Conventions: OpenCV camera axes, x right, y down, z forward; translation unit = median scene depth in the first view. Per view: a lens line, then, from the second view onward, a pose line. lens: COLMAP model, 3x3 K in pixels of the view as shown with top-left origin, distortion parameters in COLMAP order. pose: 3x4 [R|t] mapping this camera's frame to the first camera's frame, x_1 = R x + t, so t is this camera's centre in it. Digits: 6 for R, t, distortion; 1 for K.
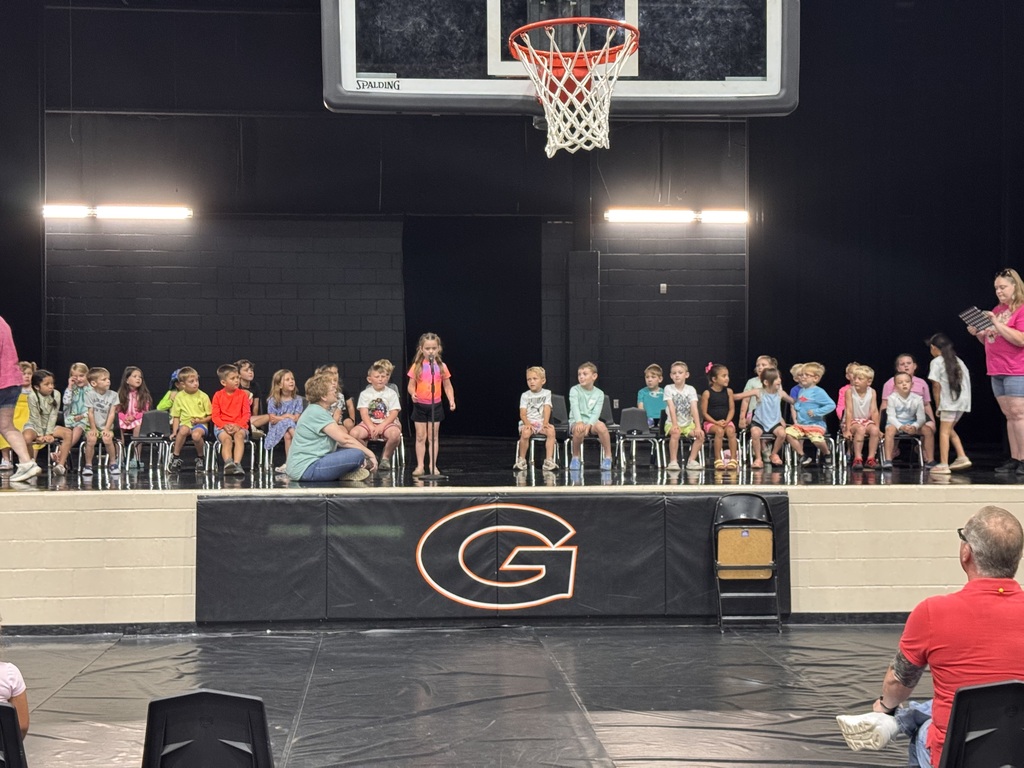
lens RADIAL K [[1445.3, 0, 511.9], [0, 1445.3, 375.8], [0, 0, 1]] dist [0.024786, 0.000000]
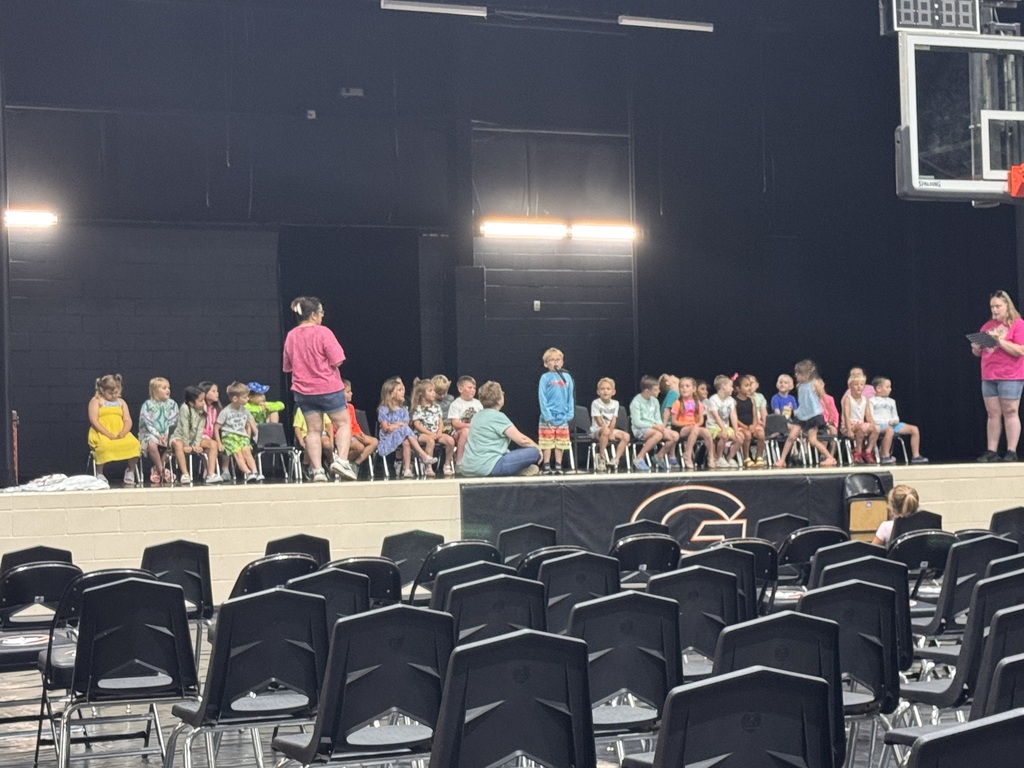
lens RADIAL K [[2197.8, 0, 512.1], [0, 2197.8, 387.9], [0, 0, 1]] dist [0.040267, 0.000000]
pose [[0.935416, -0.009374, 0.353425, -0.774578], [0.017421, 0.999656, -0.019593, 0.040220], [-0.353120, 0.024485, 0.935258, -0.641443]]
